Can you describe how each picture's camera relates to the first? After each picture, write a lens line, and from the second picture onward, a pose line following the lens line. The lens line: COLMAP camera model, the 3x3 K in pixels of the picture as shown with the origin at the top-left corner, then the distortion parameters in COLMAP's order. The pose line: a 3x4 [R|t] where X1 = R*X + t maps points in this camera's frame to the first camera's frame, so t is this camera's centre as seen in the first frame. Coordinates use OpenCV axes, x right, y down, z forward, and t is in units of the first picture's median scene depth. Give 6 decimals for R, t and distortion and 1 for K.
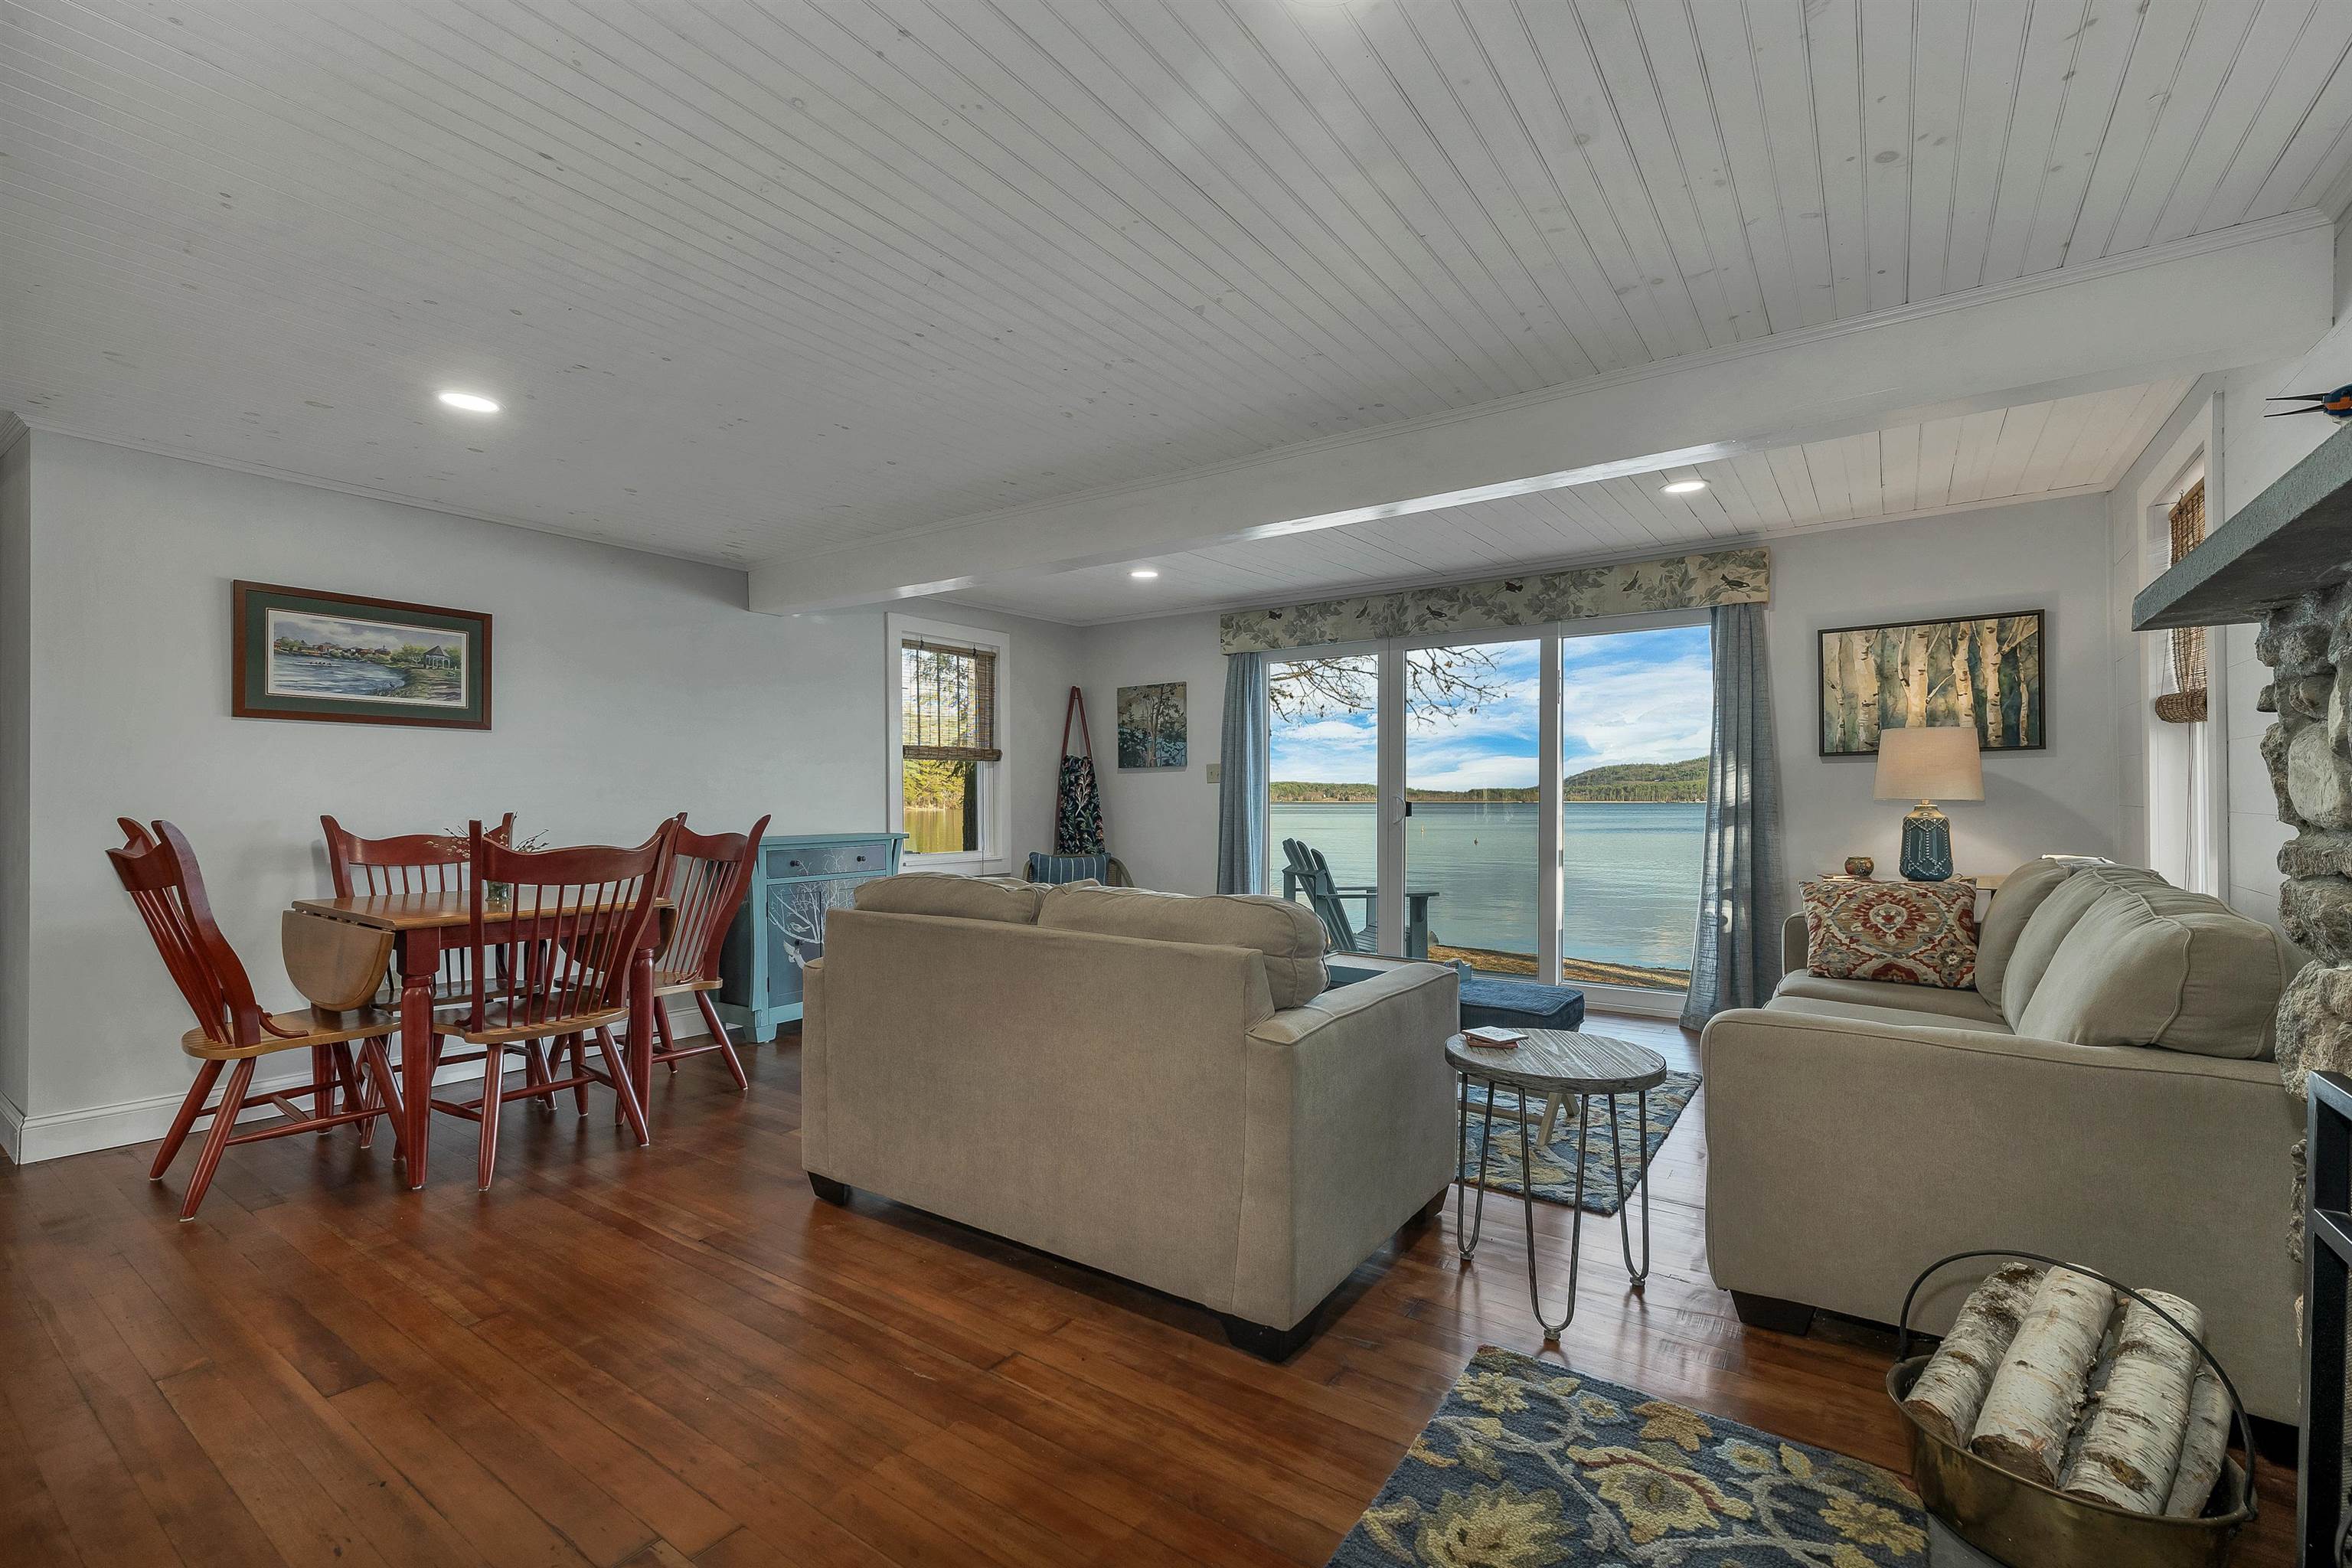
lens RADIAL K [[1021.4, 0, 1194.5], [0, 1021.4, 804.5], [0, 0, 1]] dist [-0.001961, -0.000864]
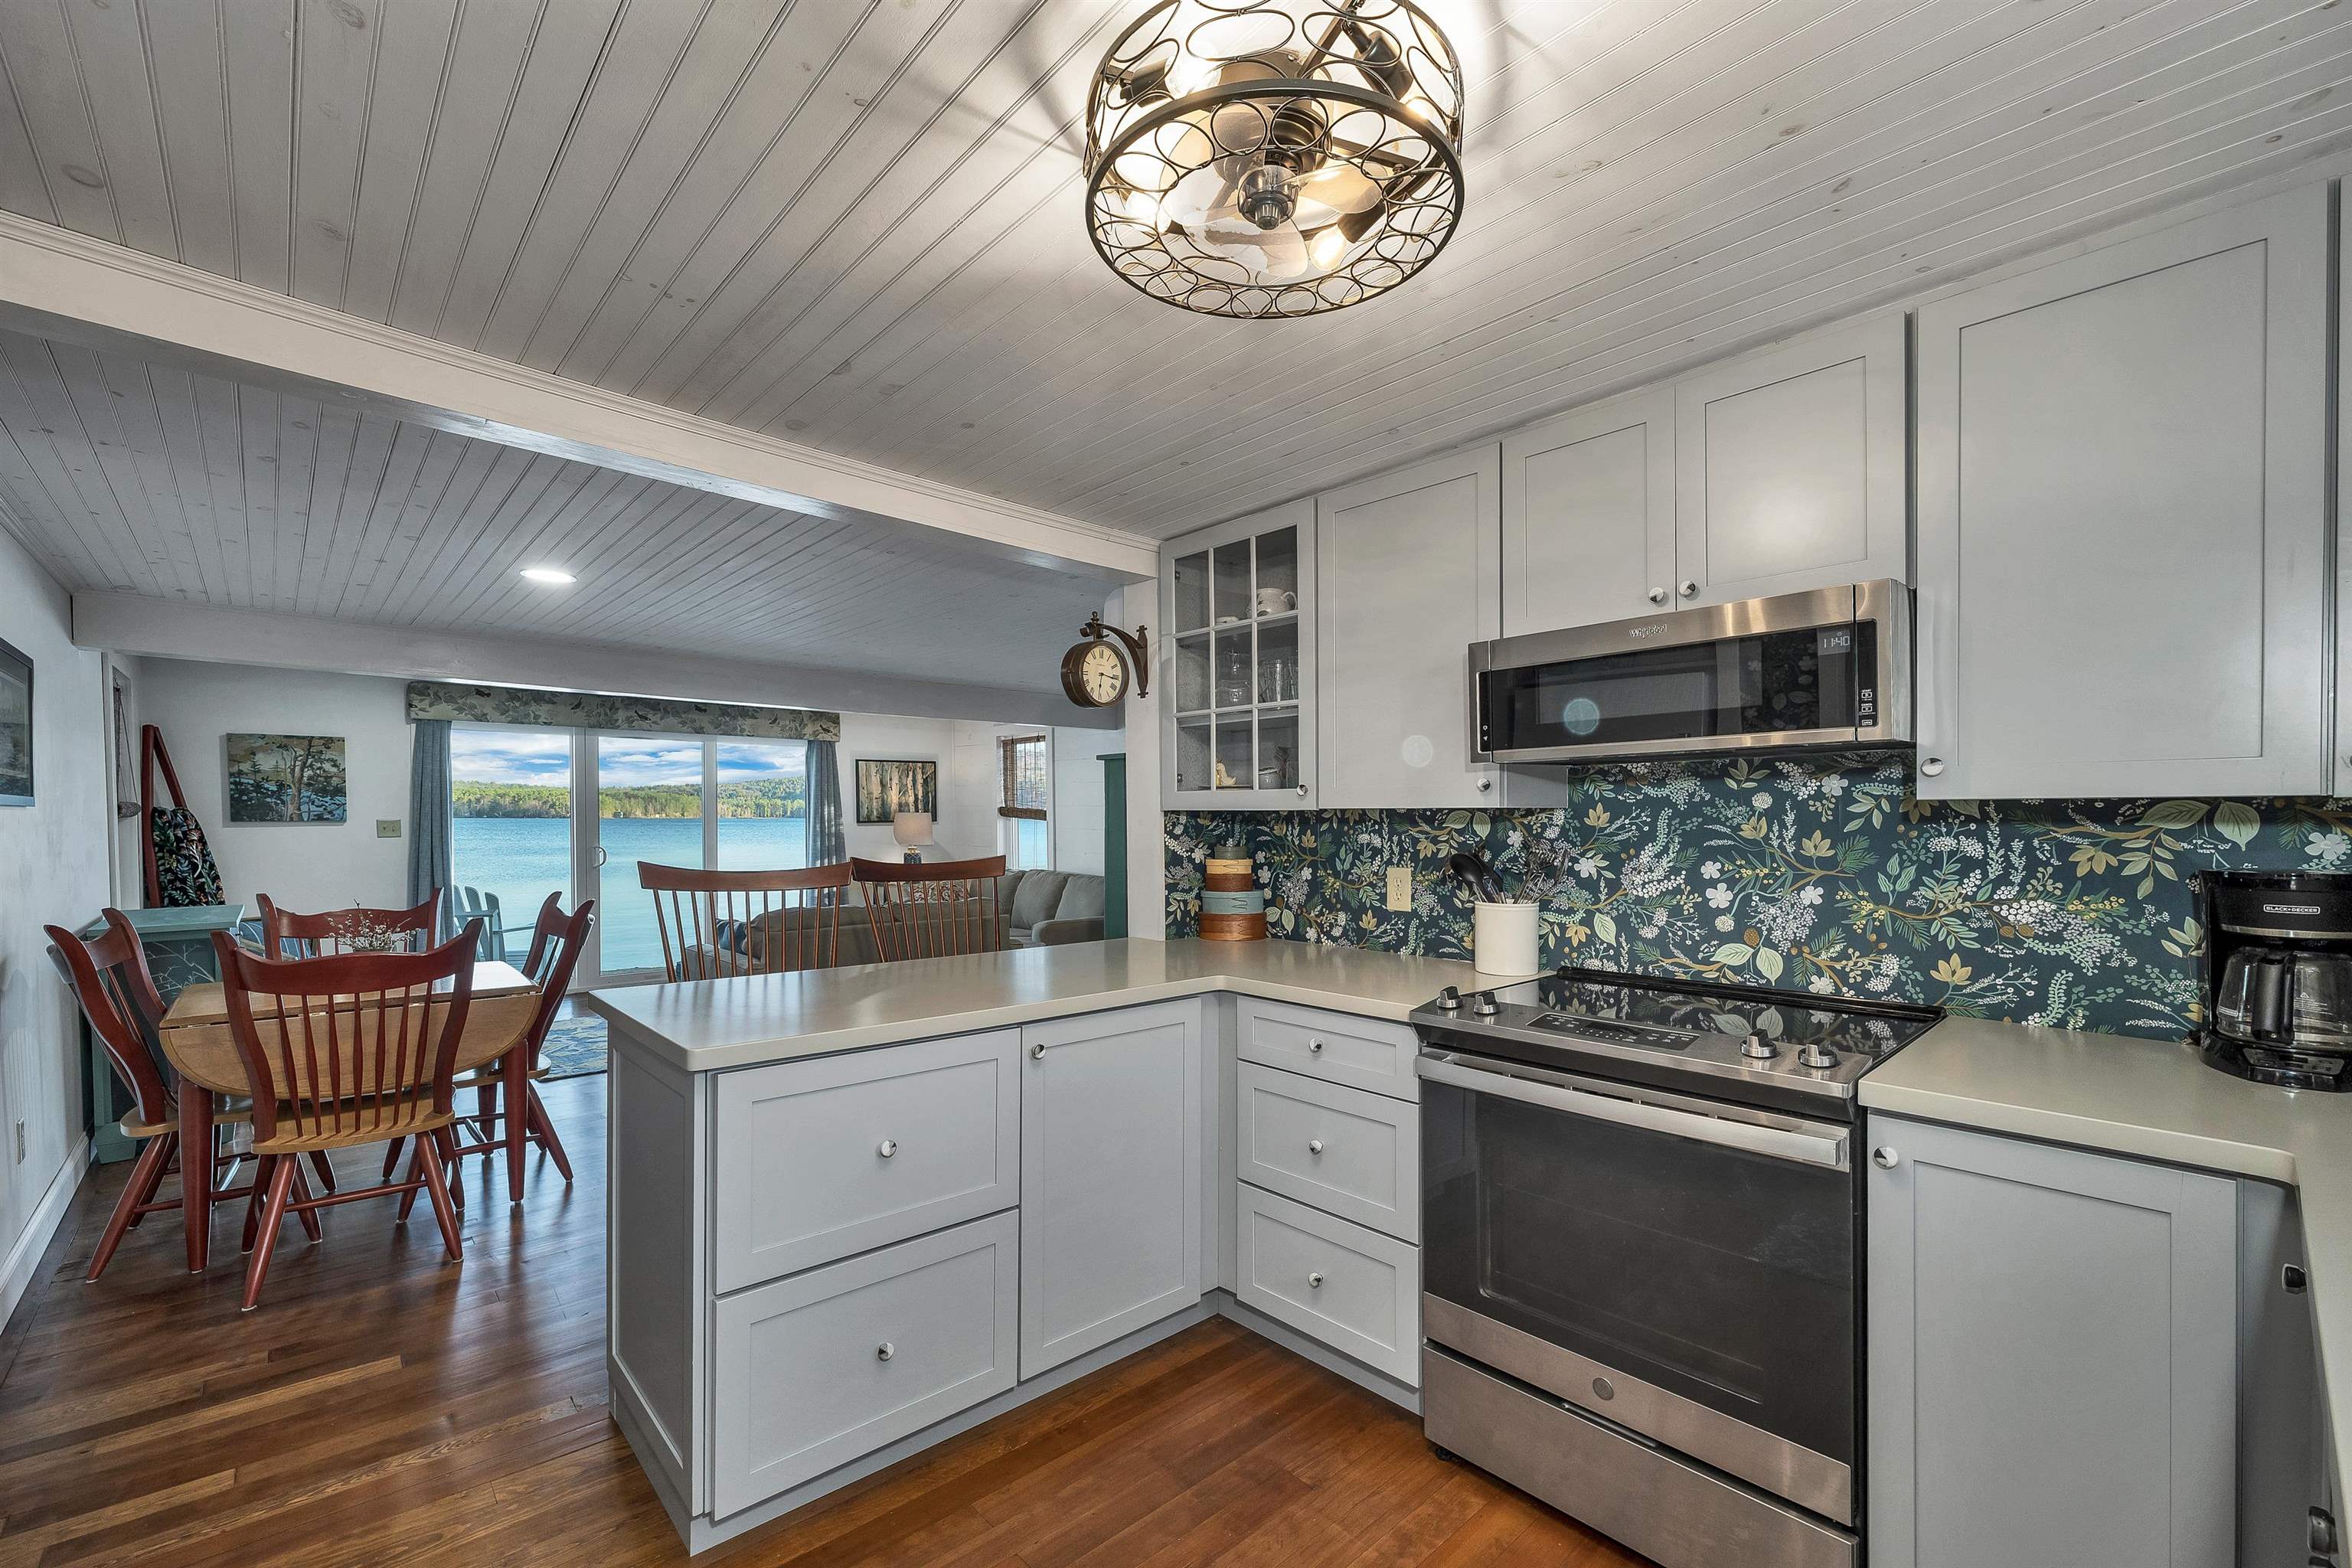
lens RADIAL K [[981.3, 0, 1193.5], [0, 981.3, 831.2], [0, 0, 1]] dist [0.010398, -0.000405]
pose [[0.213095, -0.015077, 0.976915, -1.164153], [0.001546, 0.999885, 0.015094, -0.059354], [-0.977030, -0.001706, 0.213093, -0.055217]]
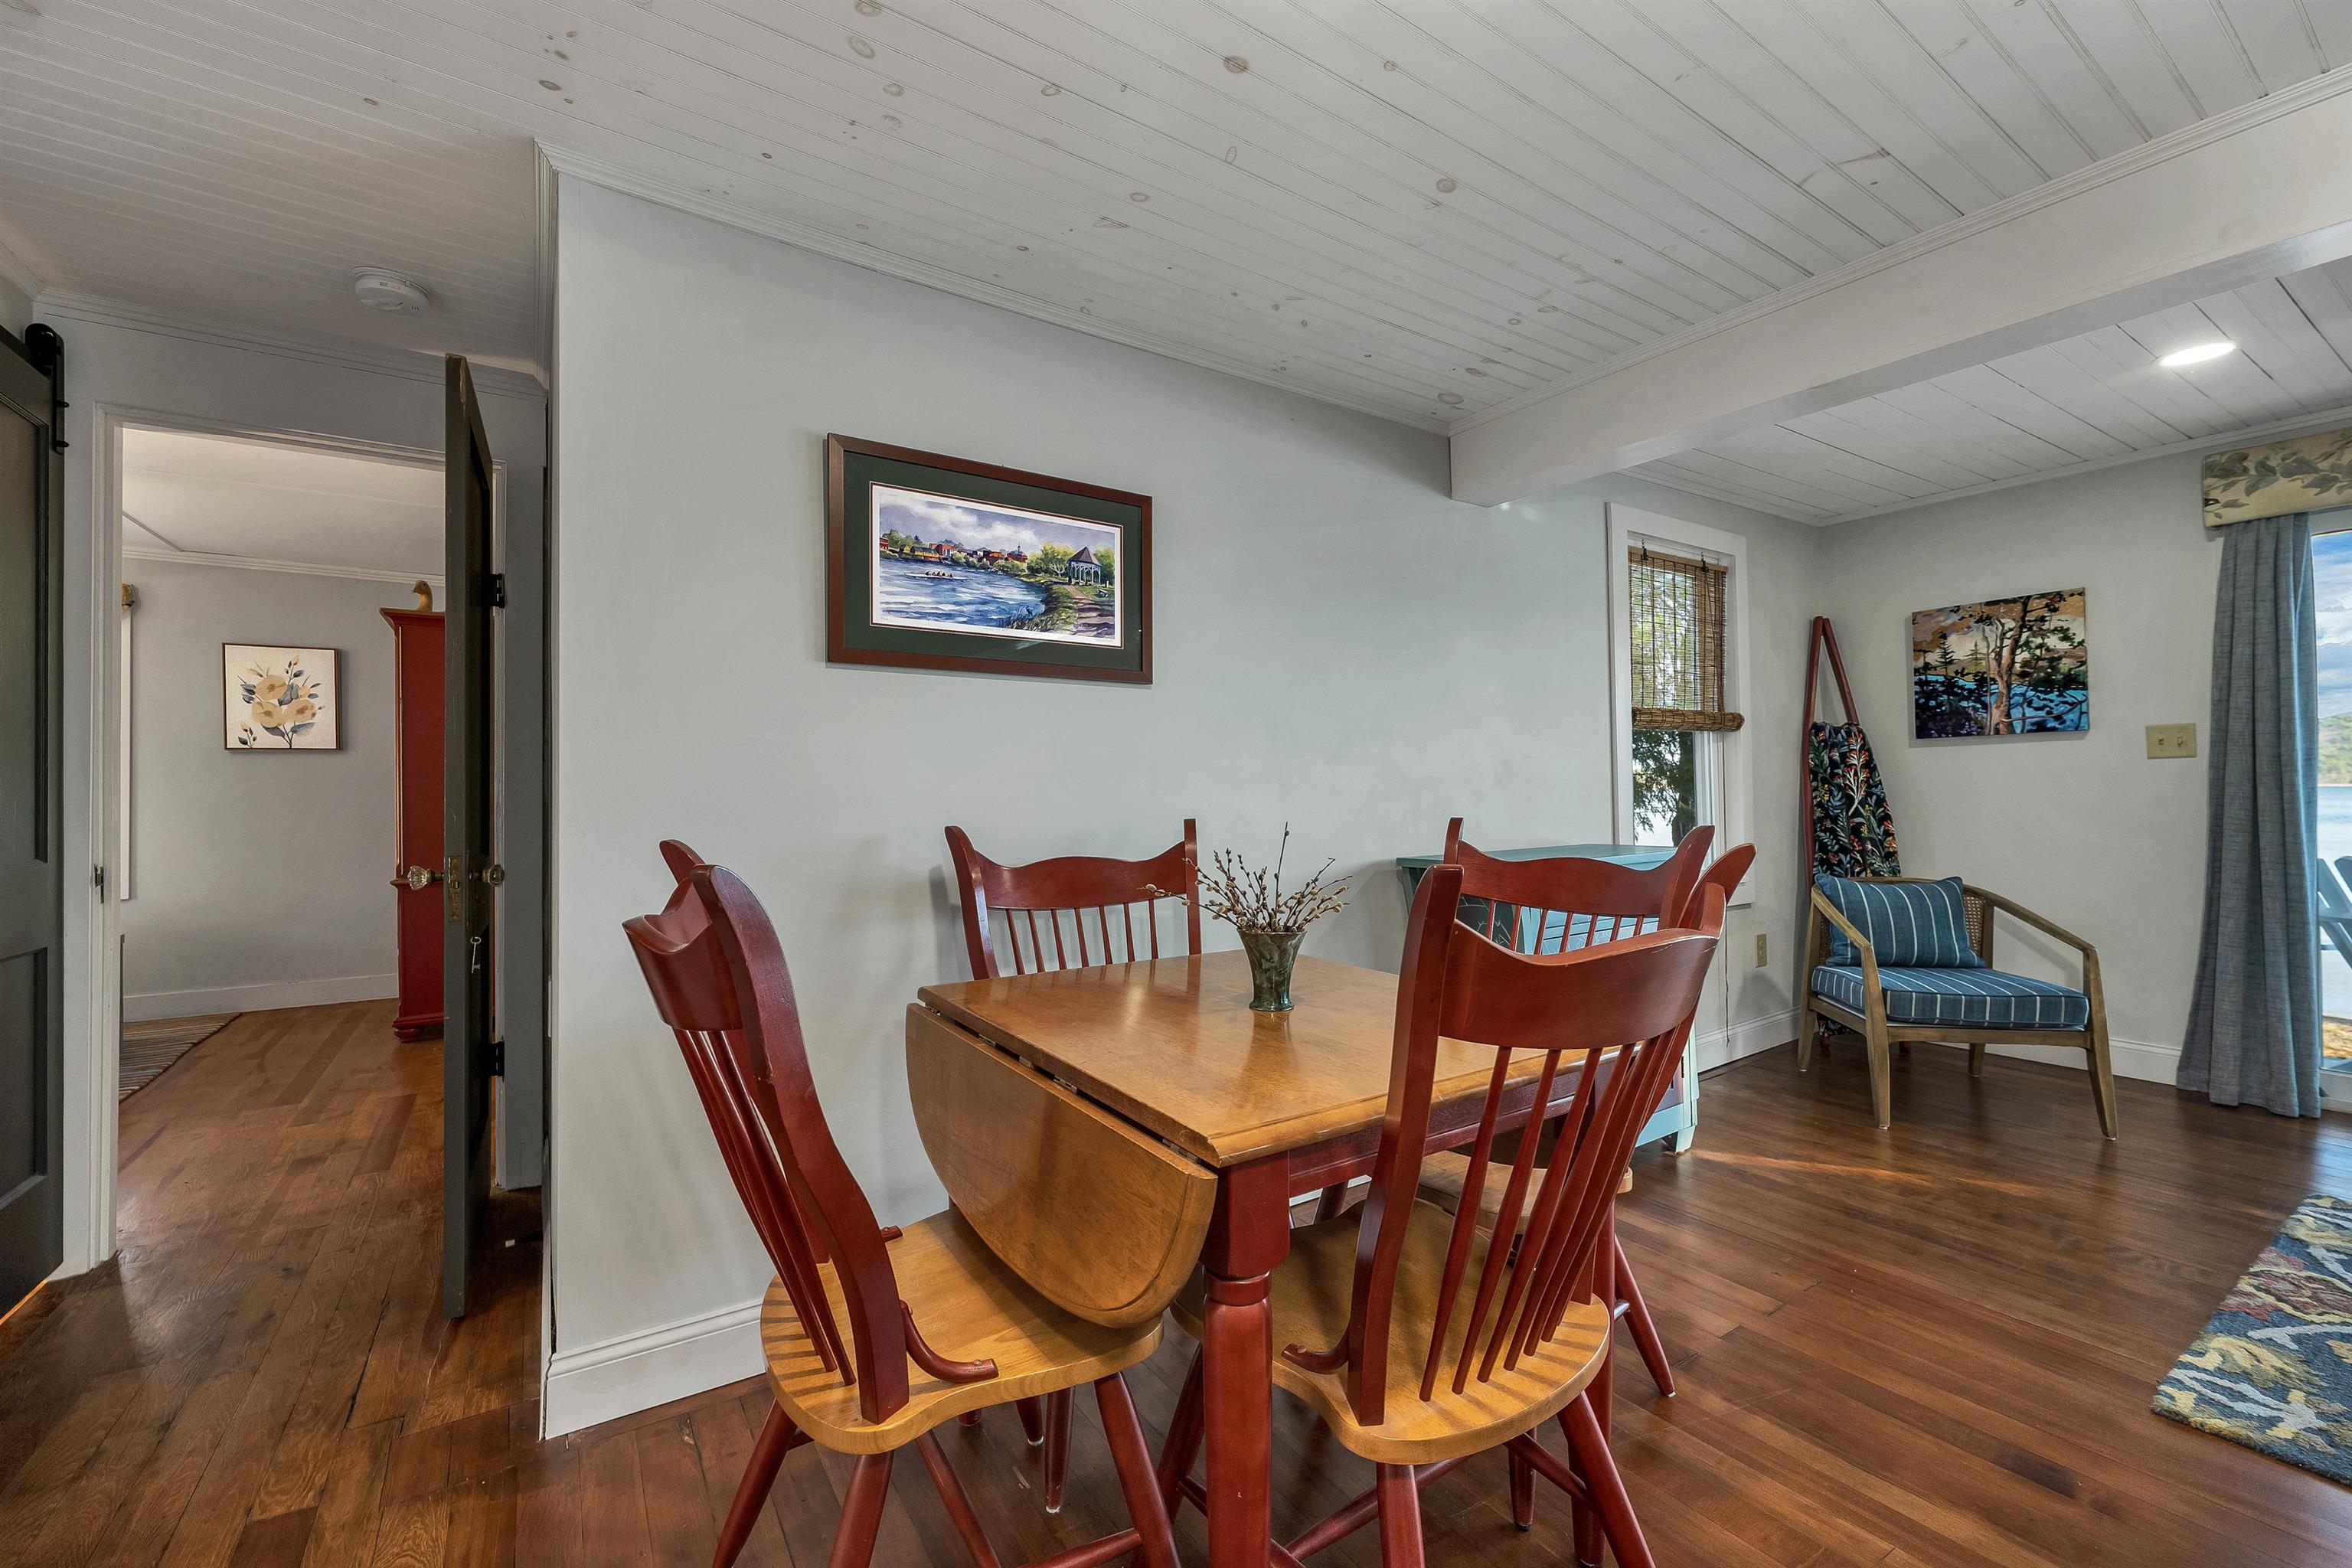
lens RADIAL K [[981.3, 0, 1191.5], [0, 981.3, 778.3], [0, 0, 1]] dist [0.010398, -0.000405]
pose [[0.934387, -0.011894, -0.356062, -0.421320], [0.006134, 0.999831, -0.017303, -0.005108], [0.356208, 0.013984, 0.934302, 0.420258]]
